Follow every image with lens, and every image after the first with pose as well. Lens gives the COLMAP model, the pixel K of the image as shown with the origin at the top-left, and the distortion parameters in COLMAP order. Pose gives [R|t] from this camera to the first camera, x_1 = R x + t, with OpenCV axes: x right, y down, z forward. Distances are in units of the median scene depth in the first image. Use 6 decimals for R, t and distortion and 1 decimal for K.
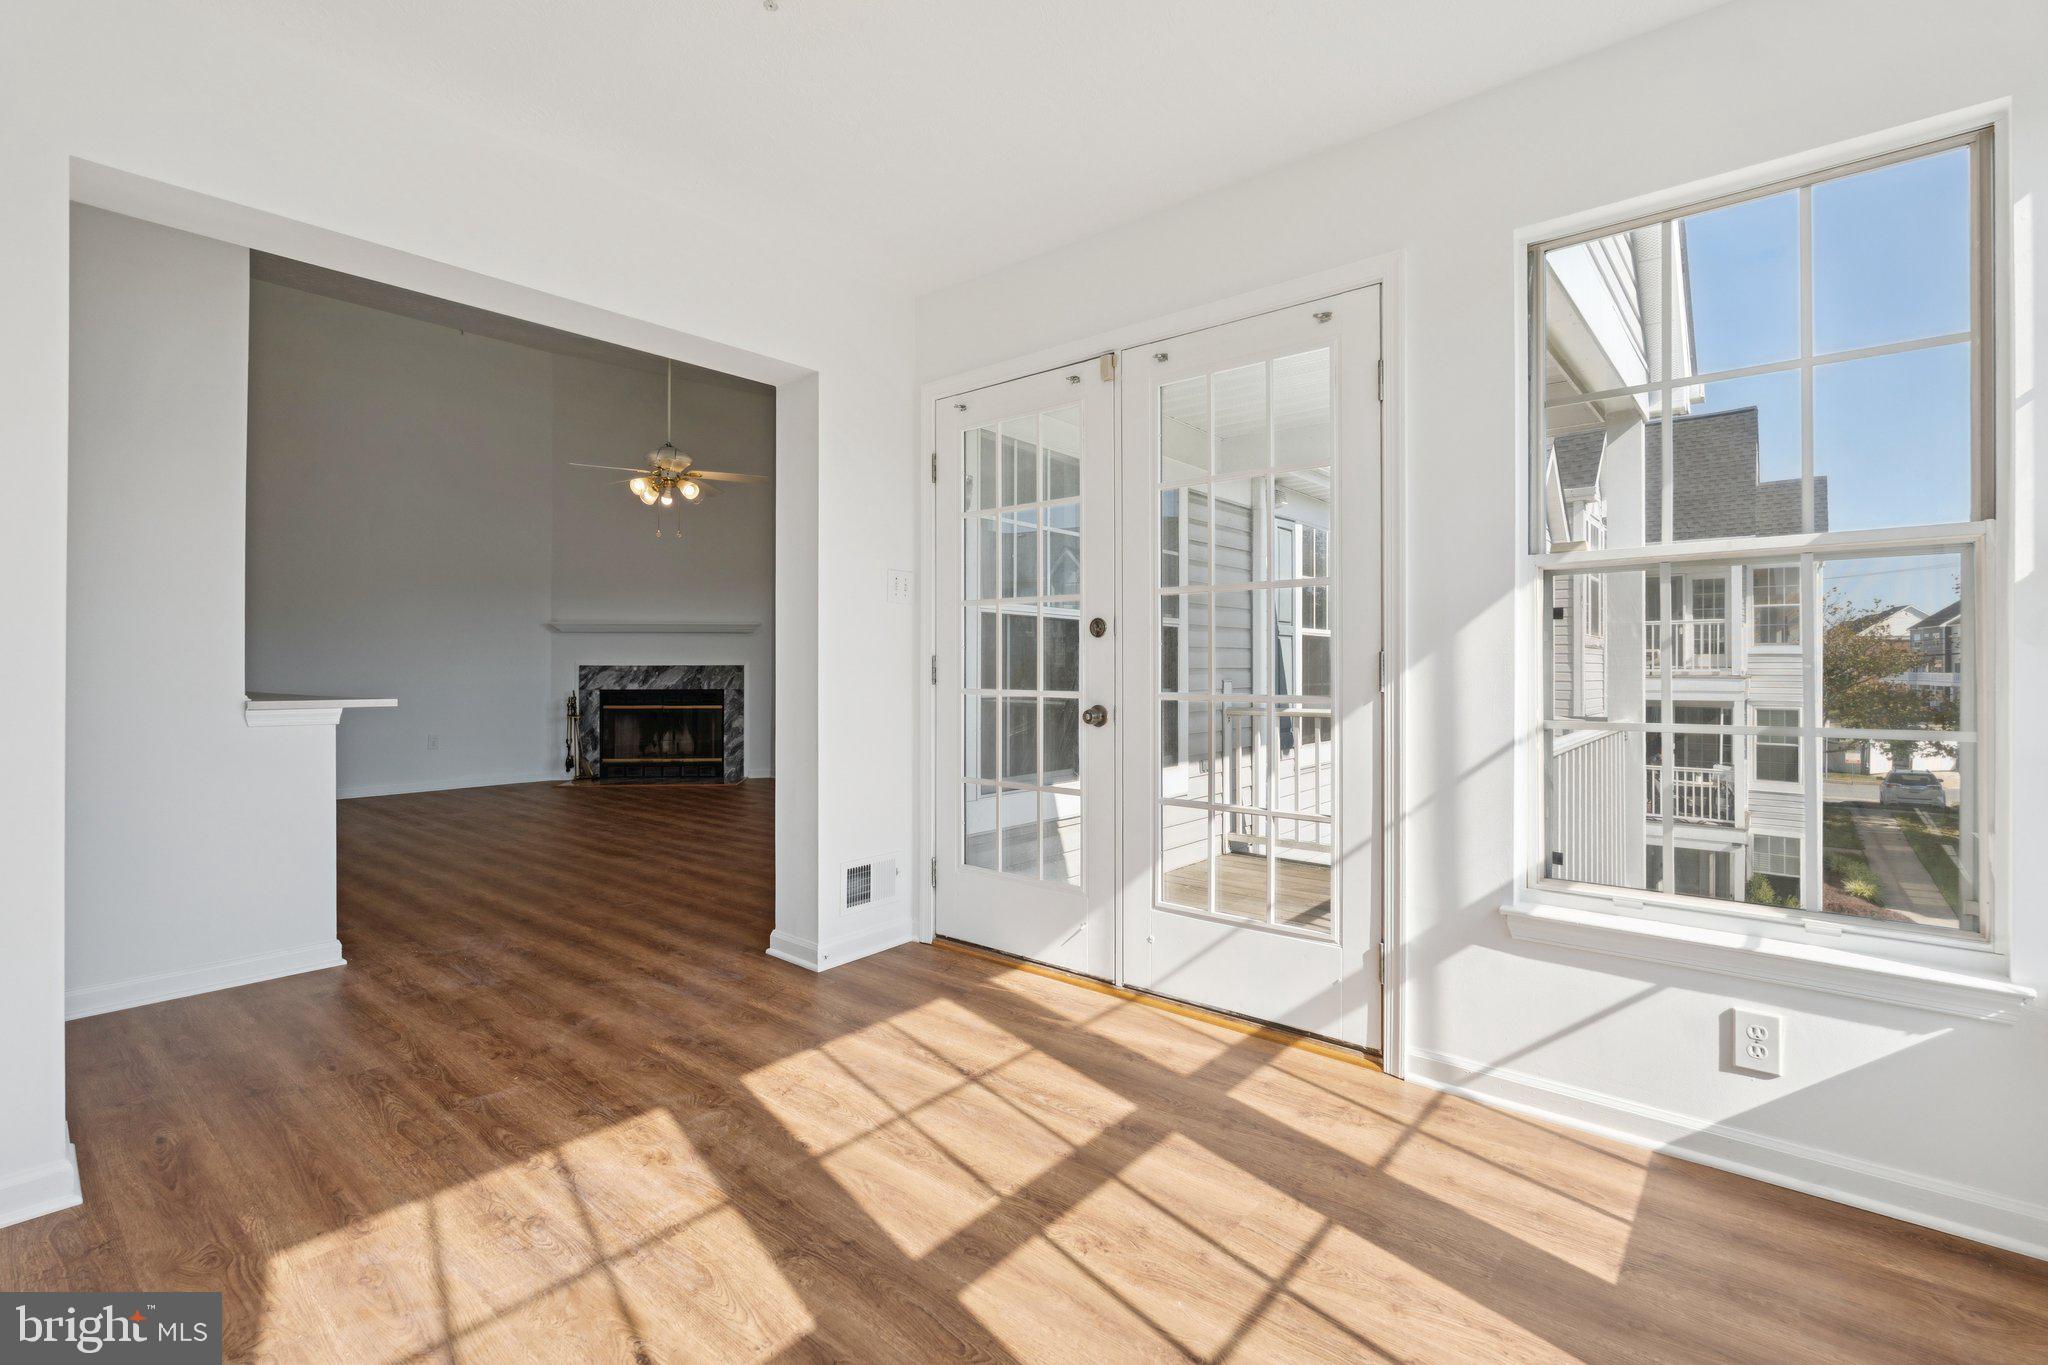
lens RADIAL K [[914.5, 0, 1014.6], [0, 914.5, 676.6], [0, 0, 1]] dist [0.000542, 0.000035]
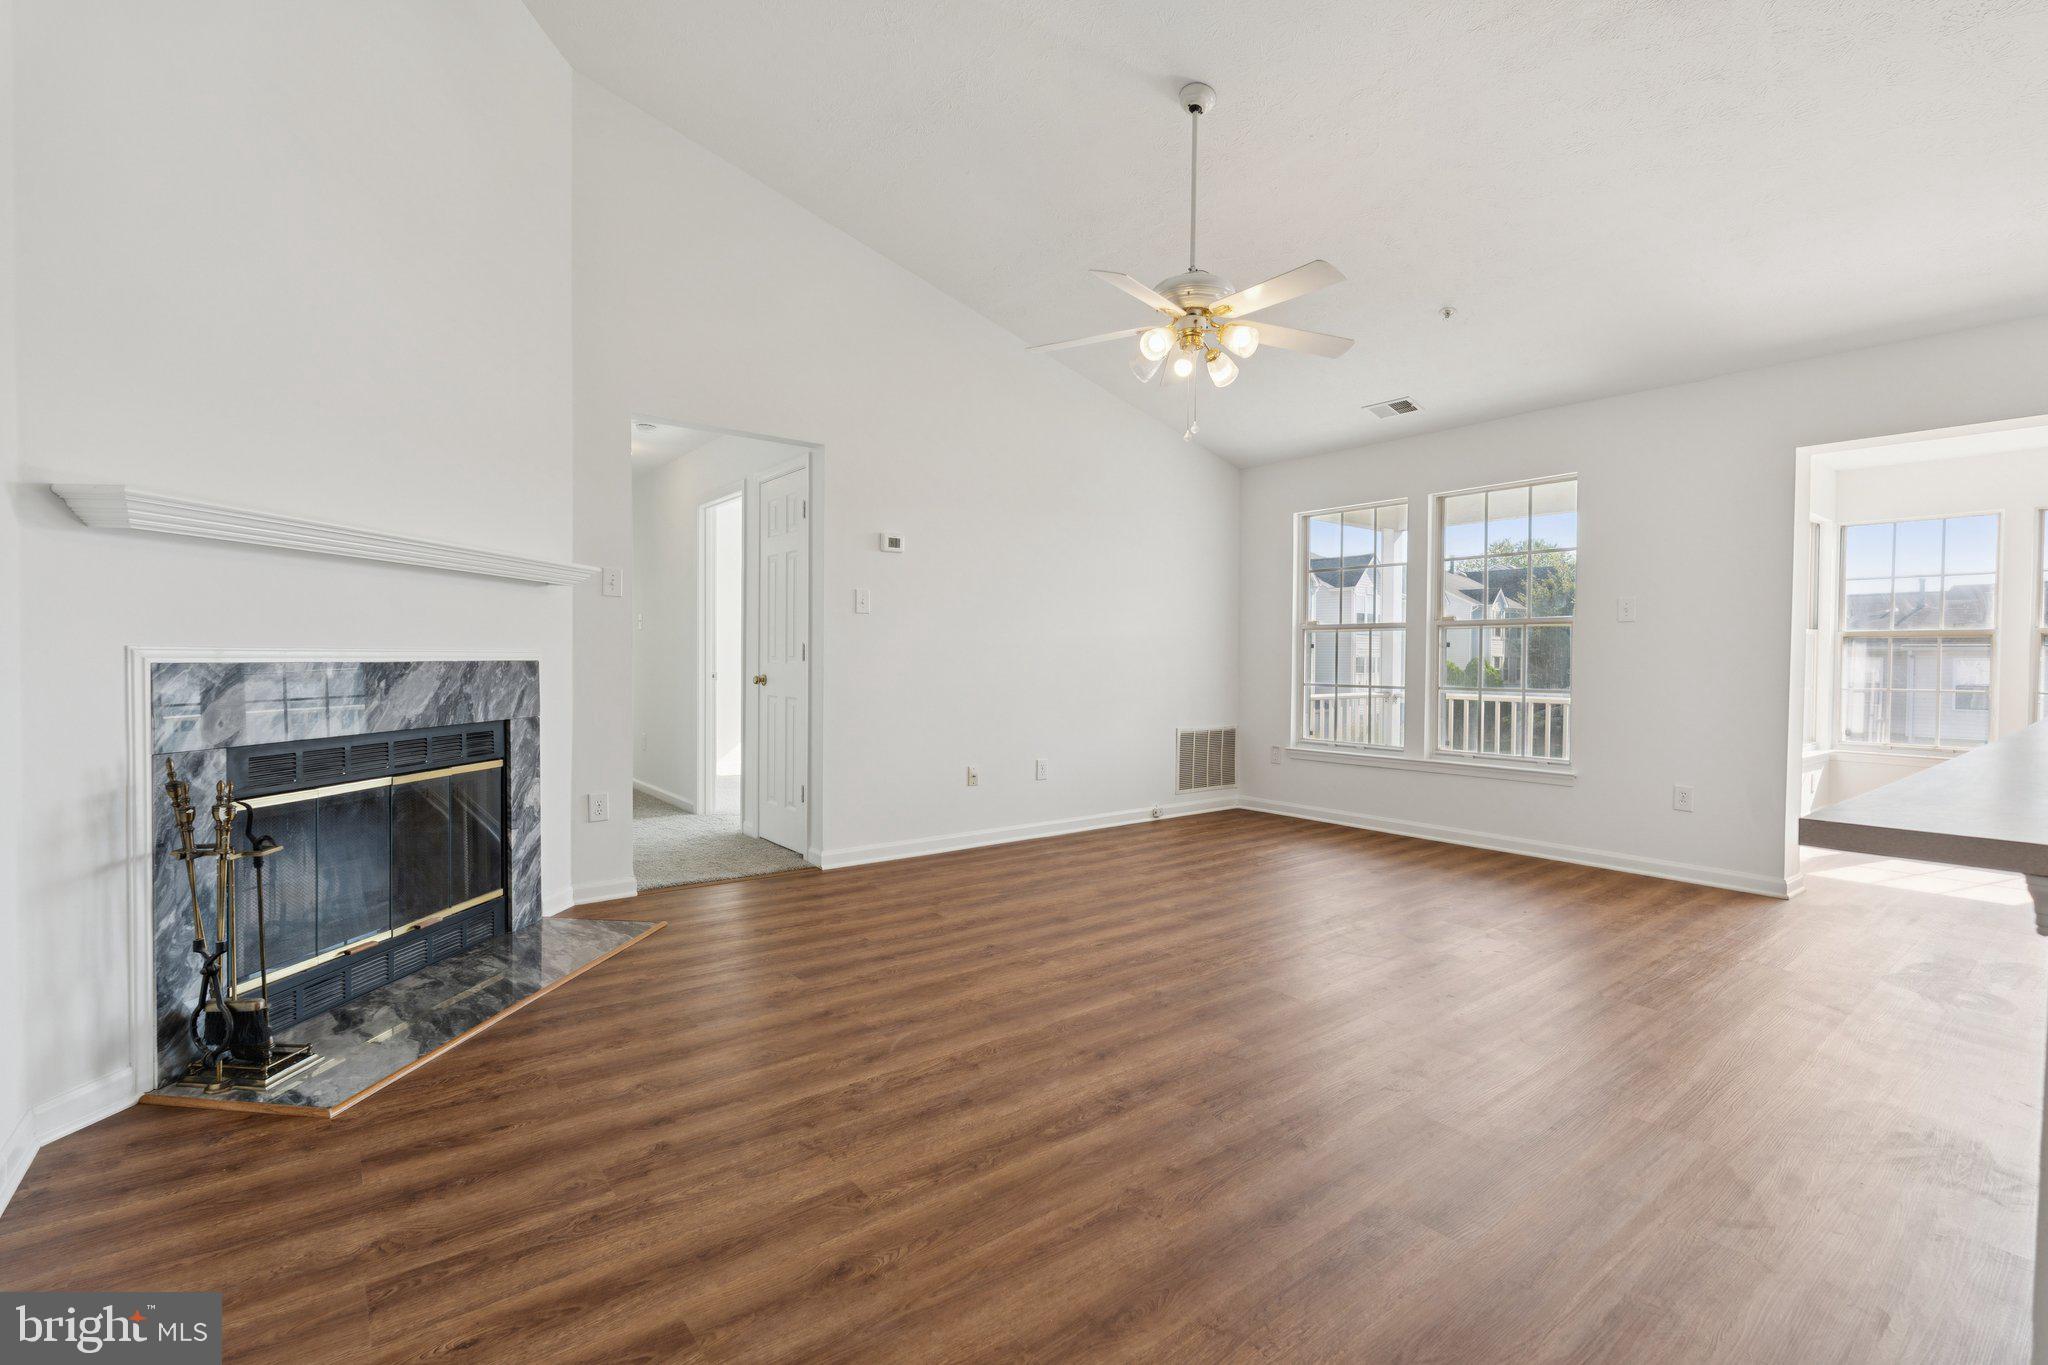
lens RADIAL K [[912.9, 0, 1018.2], [0, 912.9, 689.3], [0, 0, 1]] dist [-0.000082, 0.000251]
pose [[0.210810, -0.031146, 0.977031, -2.239794], [0.003375, 0.999510, 0.031134, -0.038306], [-0.977521, -0.003266, 0.210812, 2.313808]]
